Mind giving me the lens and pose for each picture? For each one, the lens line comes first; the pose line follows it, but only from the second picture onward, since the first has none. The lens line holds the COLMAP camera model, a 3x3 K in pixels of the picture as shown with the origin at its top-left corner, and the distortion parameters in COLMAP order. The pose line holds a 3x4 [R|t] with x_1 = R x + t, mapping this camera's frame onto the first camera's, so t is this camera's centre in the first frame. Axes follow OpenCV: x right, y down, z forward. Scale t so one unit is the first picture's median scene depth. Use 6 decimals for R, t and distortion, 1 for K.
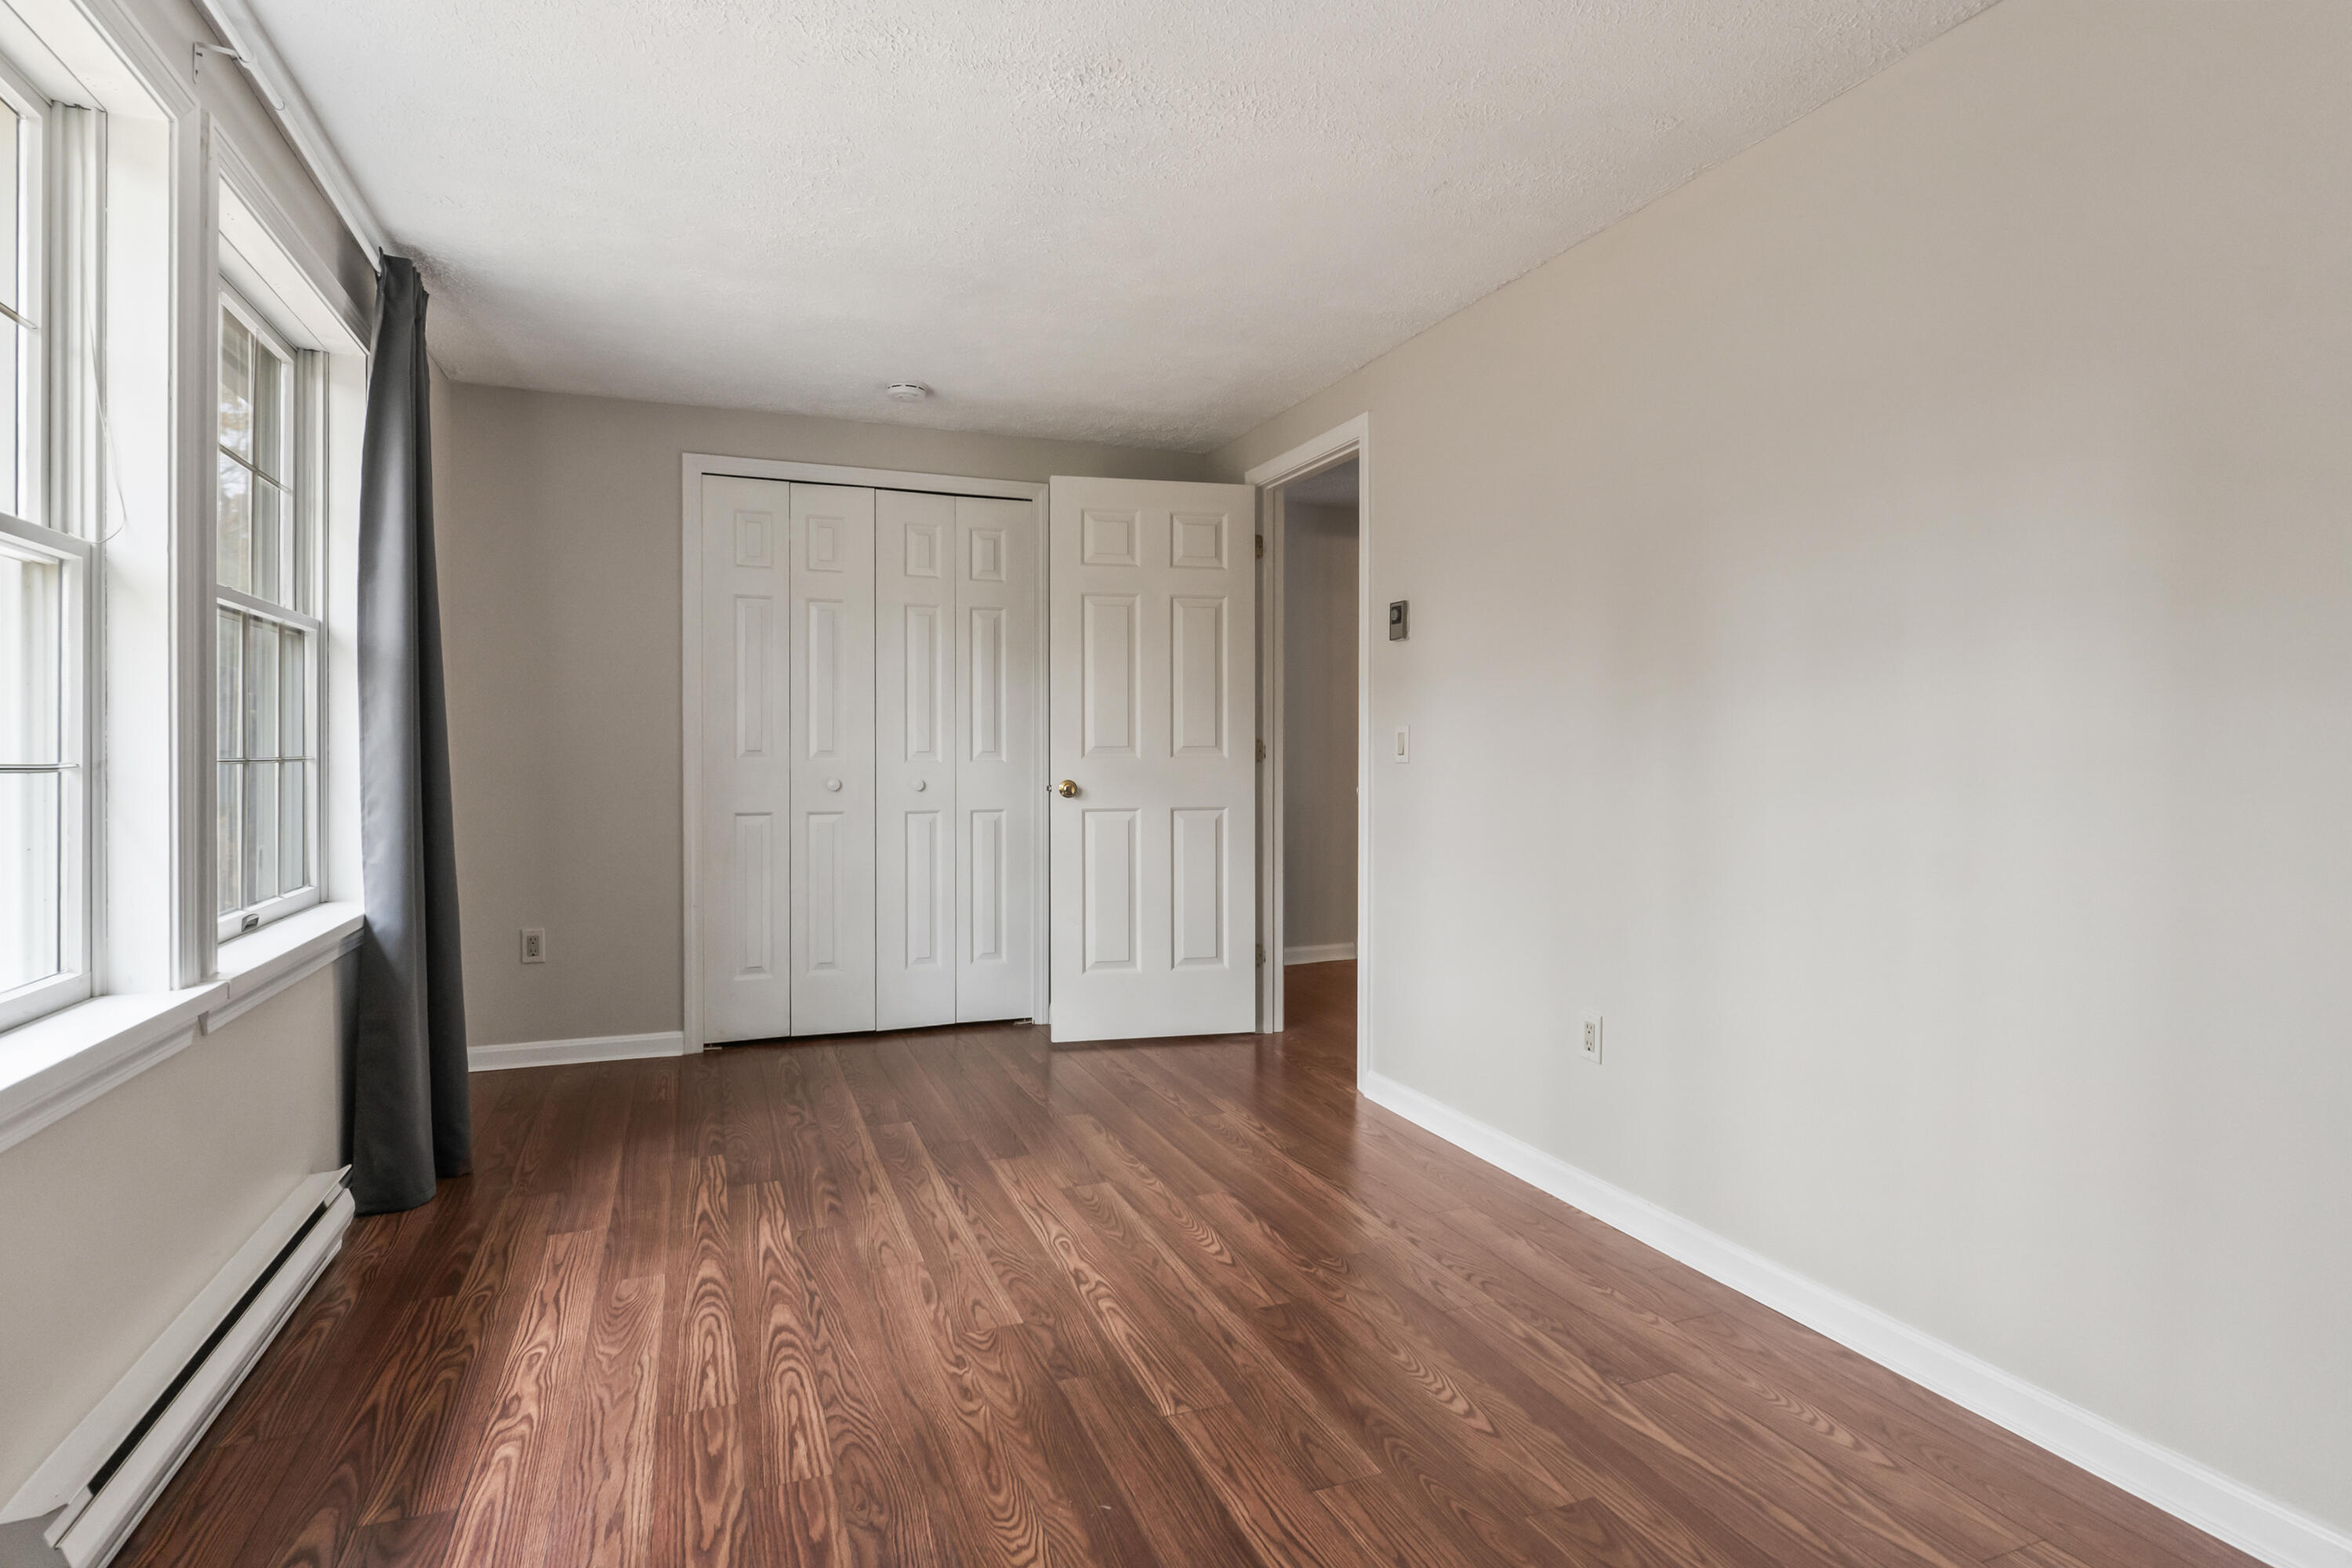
lens RADIAL K [[1214.9, 0, 1171.6], [0, 1214.9, 764.6], [0, 0, 1]] dist [-0.003506, 0.000487]
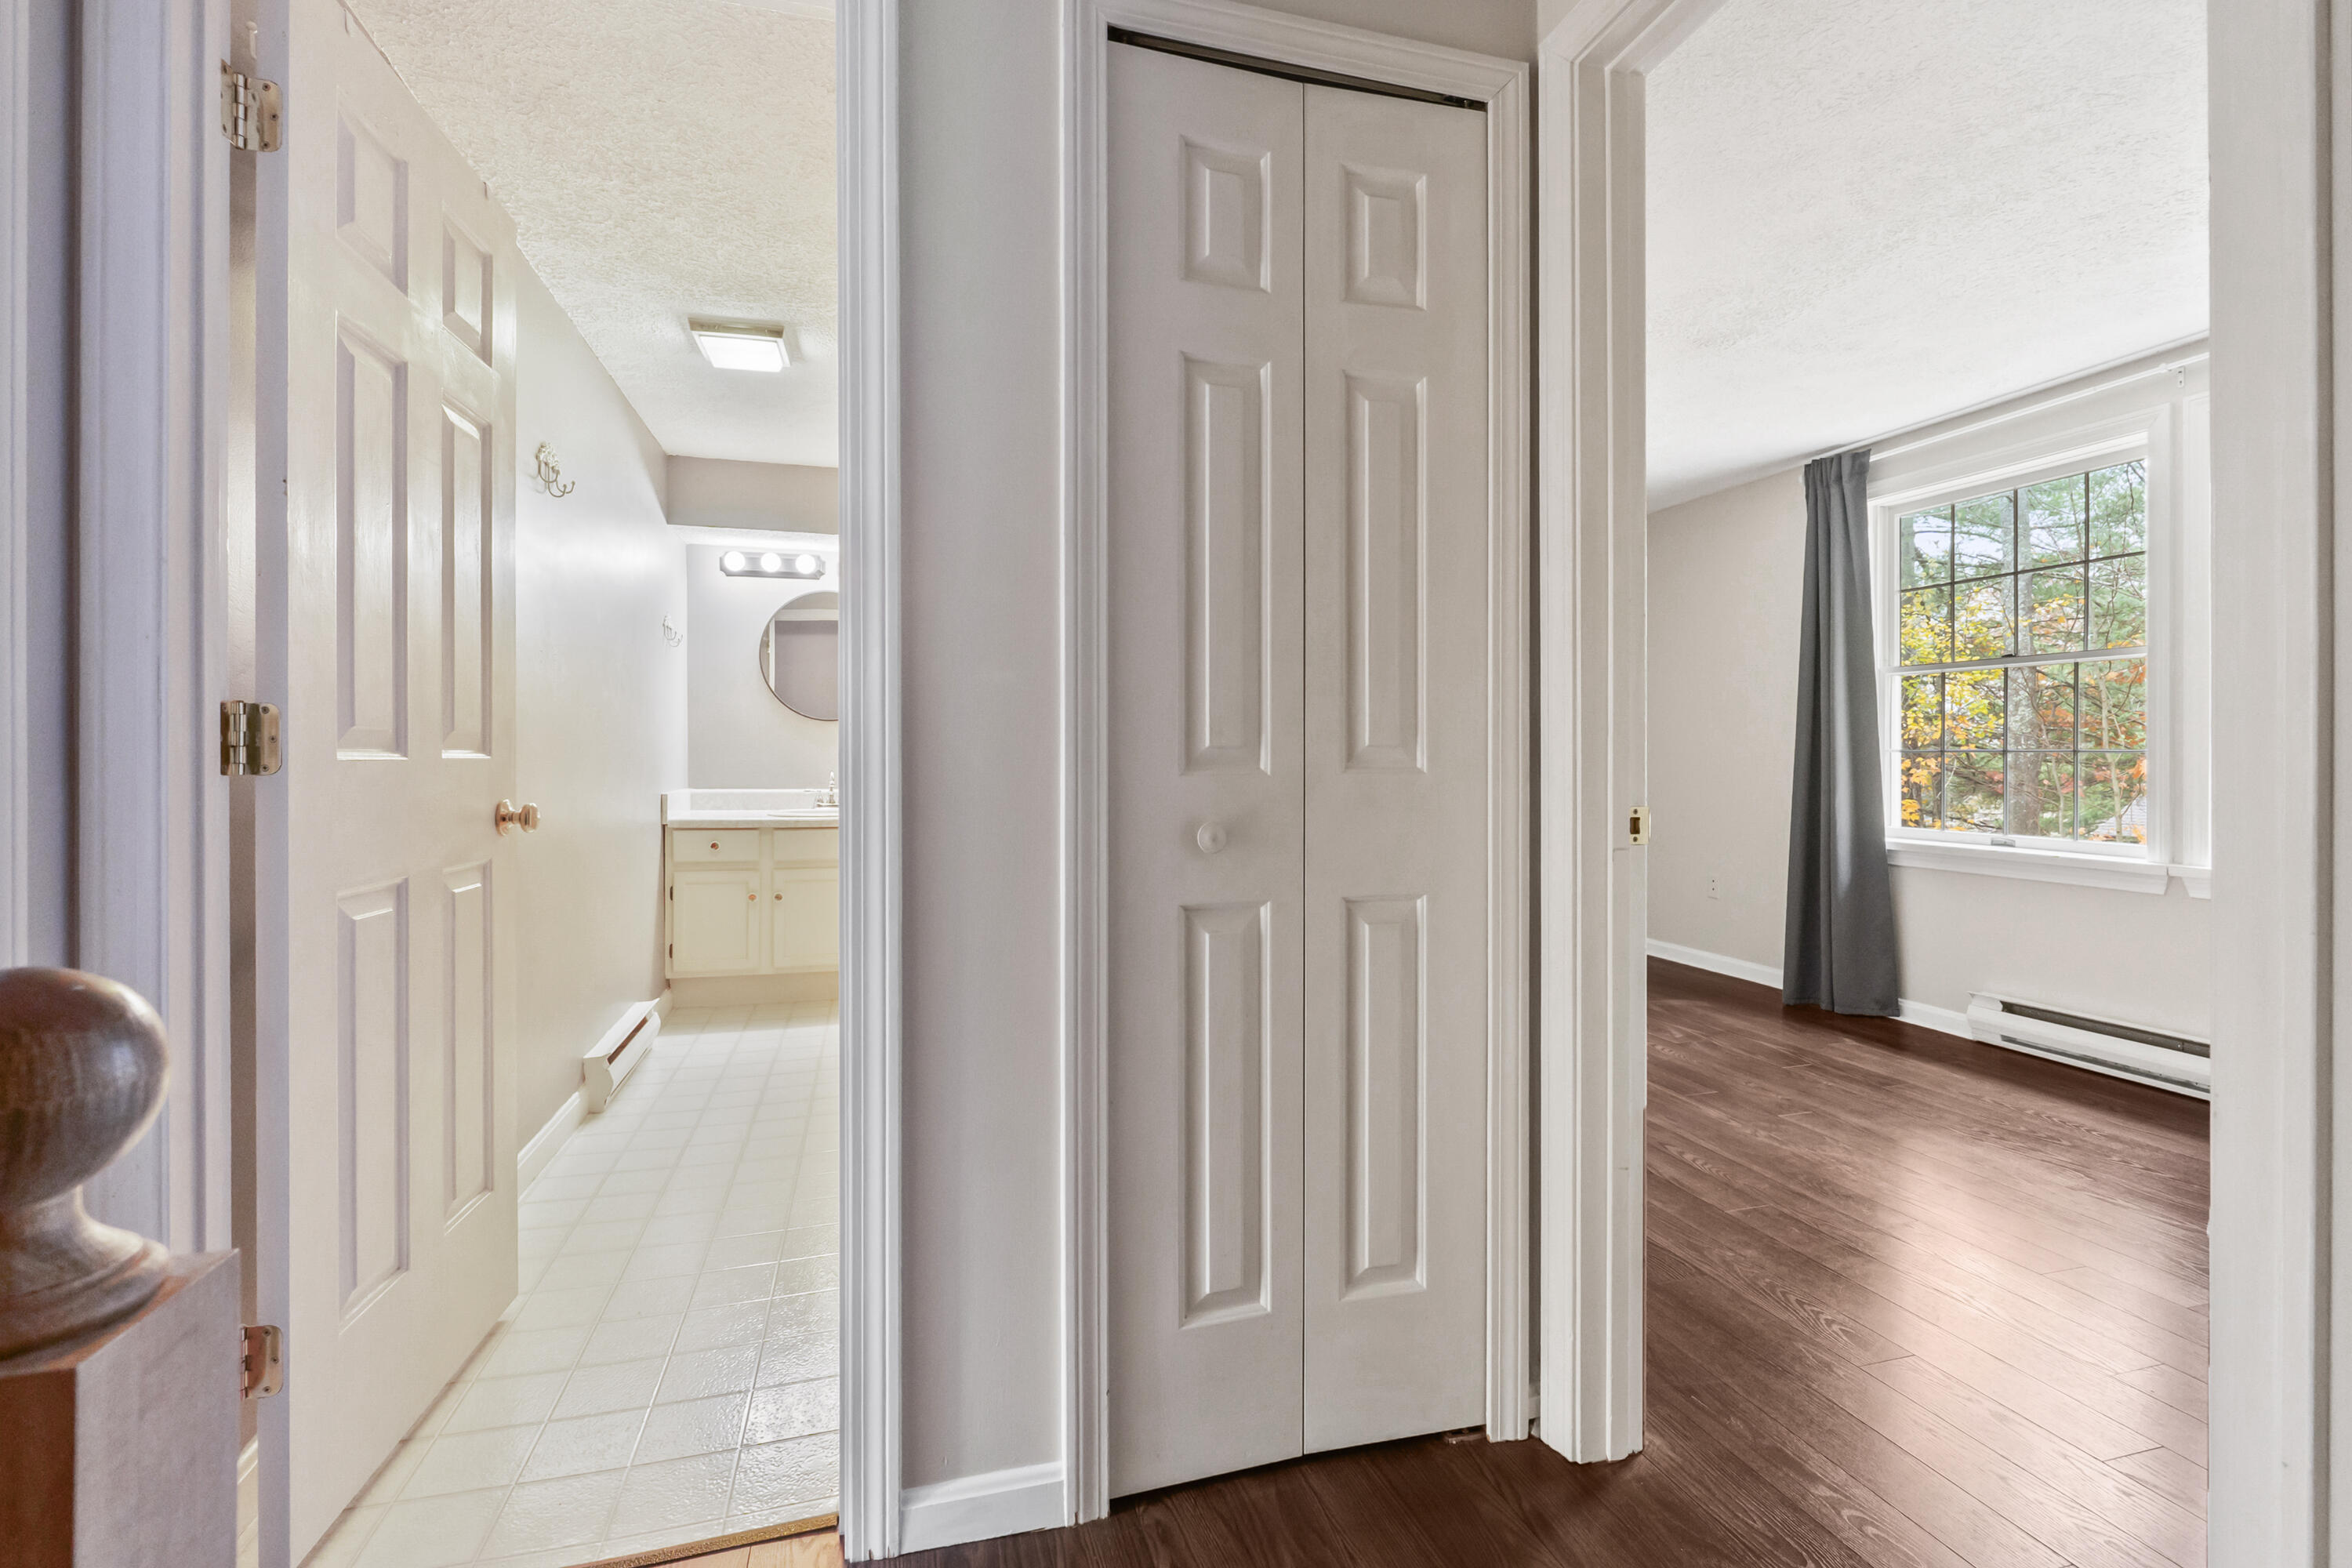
lens RADIAL K [[1051.5, 0, 1179.5], [0, 1051.5, 765.4], [0, 0, 1]] dist [-0.003997, -0.000971]
pose [[-0.994412, 0.000722, 0.105566, 0.529188], [0.003138, 0.999737, 0.022721, -0.017025], [-0.105521, 0.022926, -0.994153, 2.580176]]
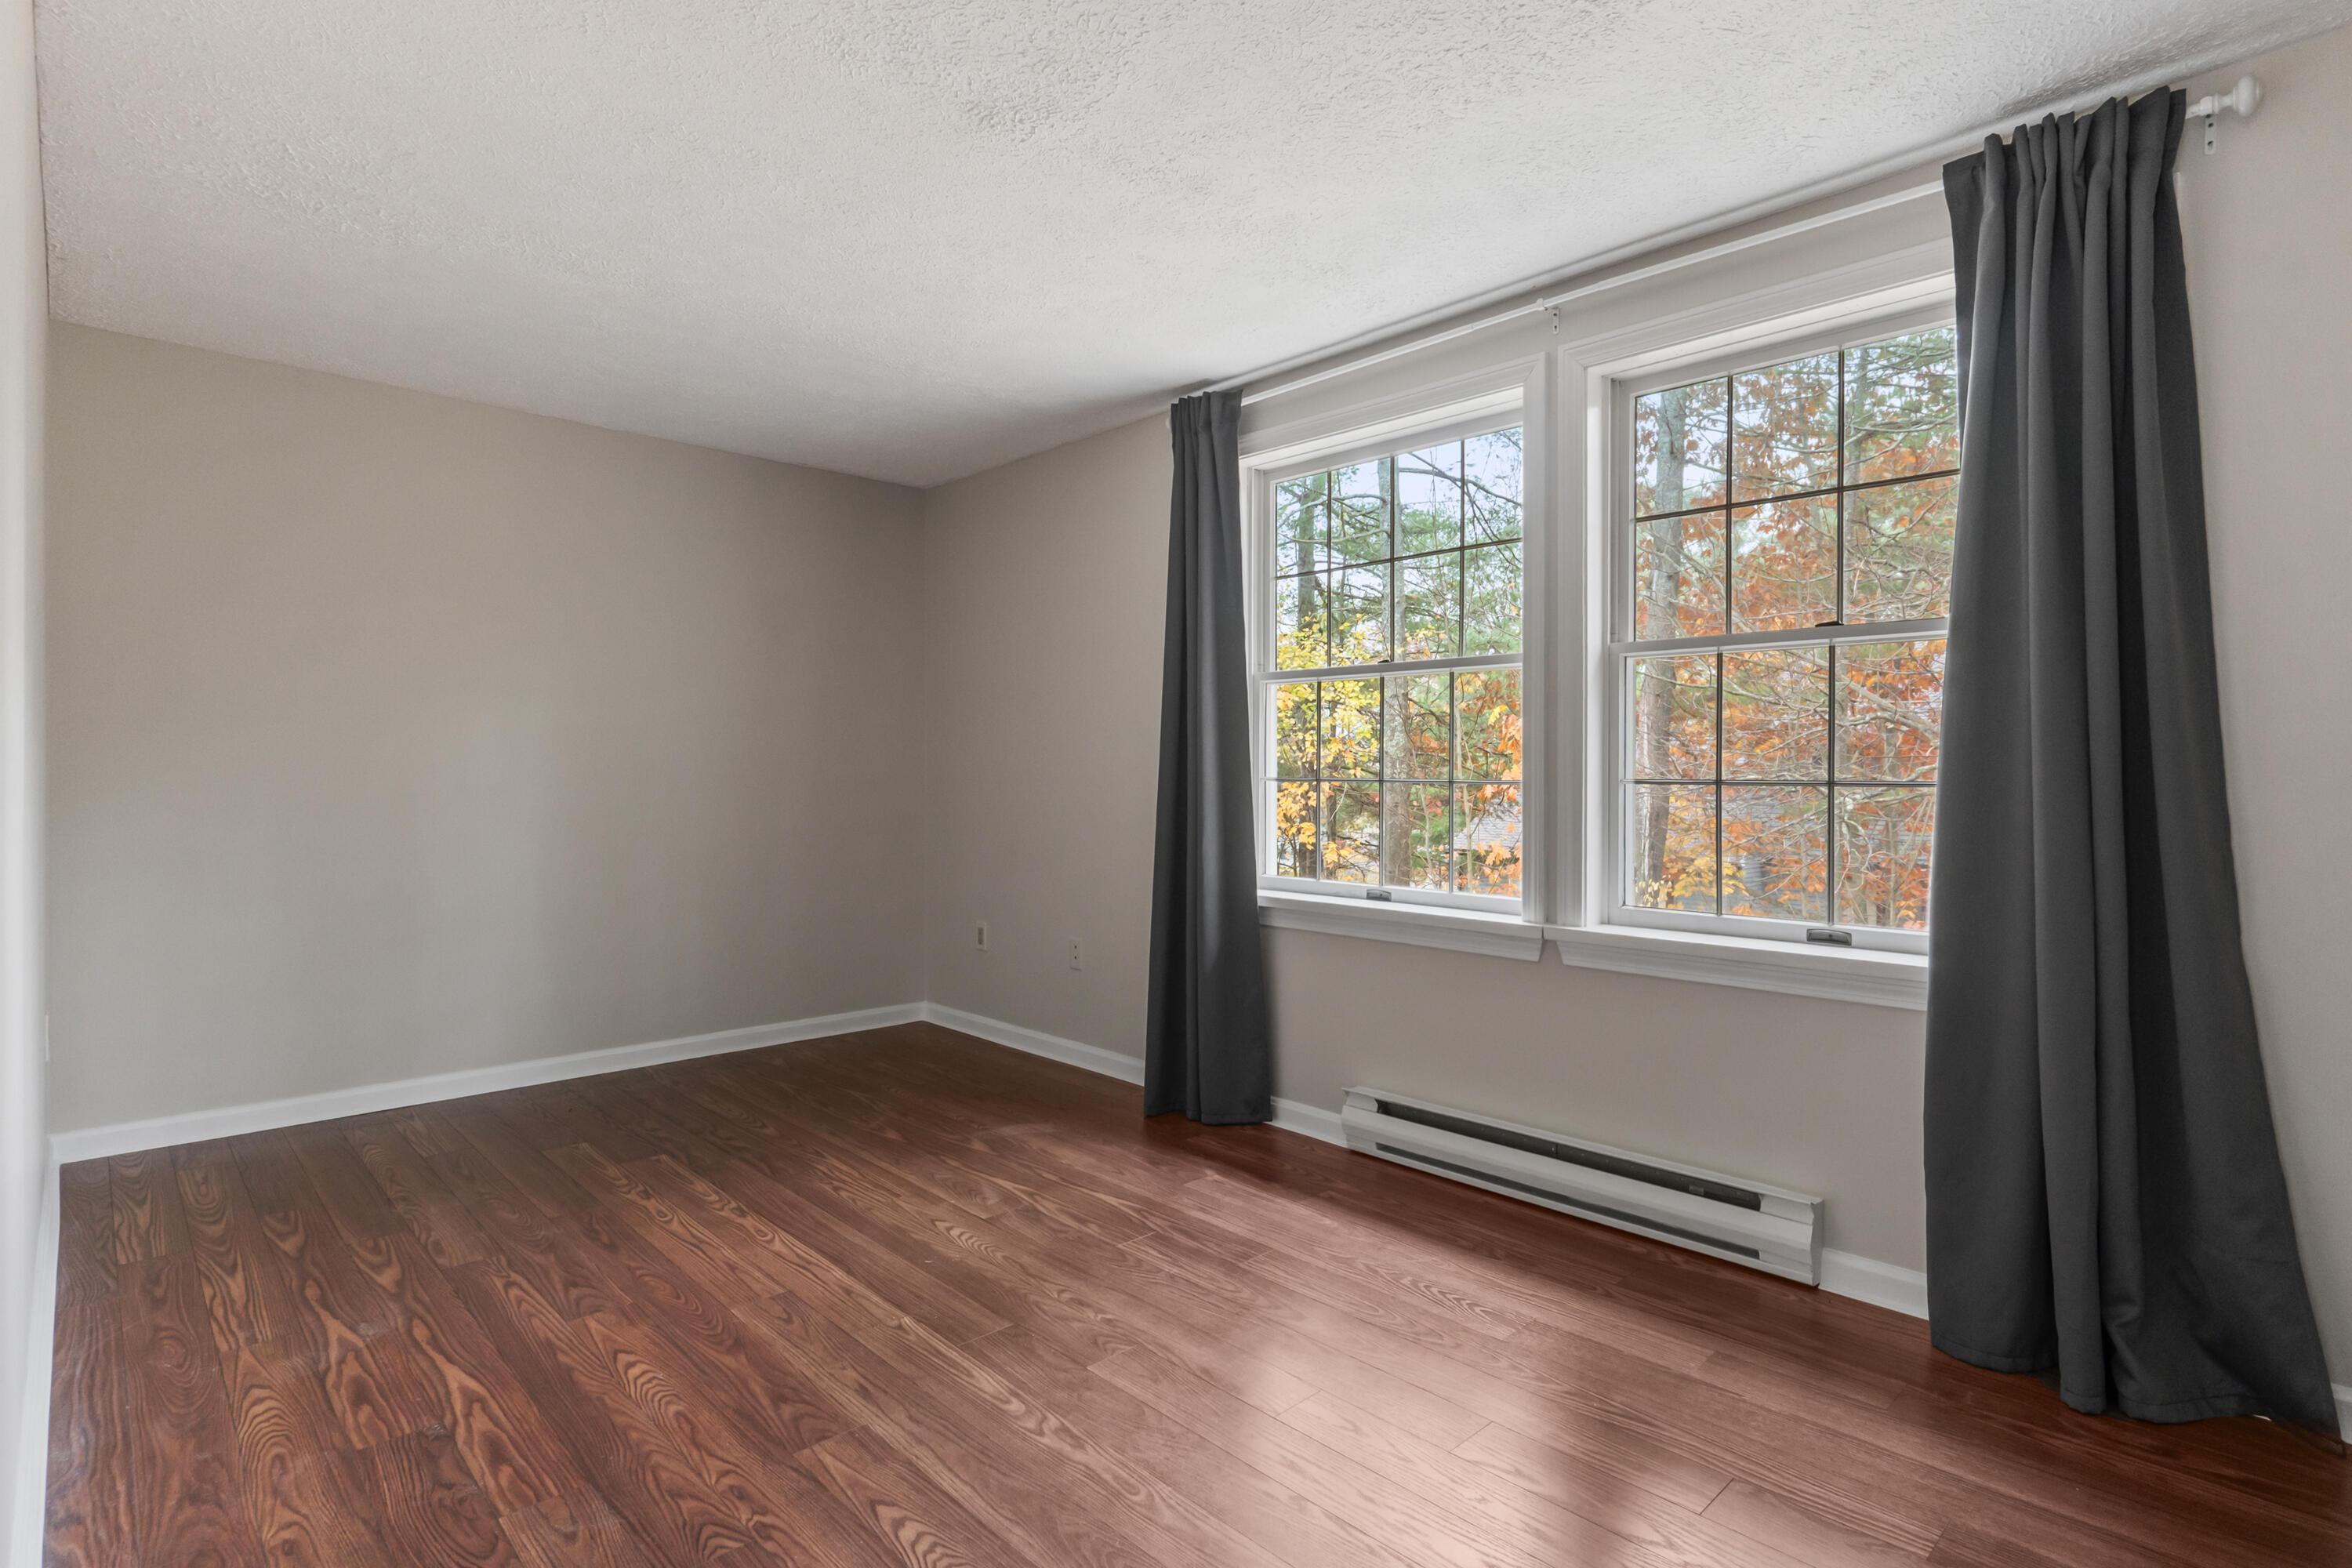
lens RADIAL K [[1163.4, 0, 1169.2], [0, 1163.4, 774.1], [0, 0, 1]] dist [0.002436, 0.000113]
pose [[-0.929478, -0.004241, -0.368854, 0.170844], [-0.009419, 0.999881, 0.012241, -0.022271], [0.368758, 0.014852, -0.929407, 2.021149]]
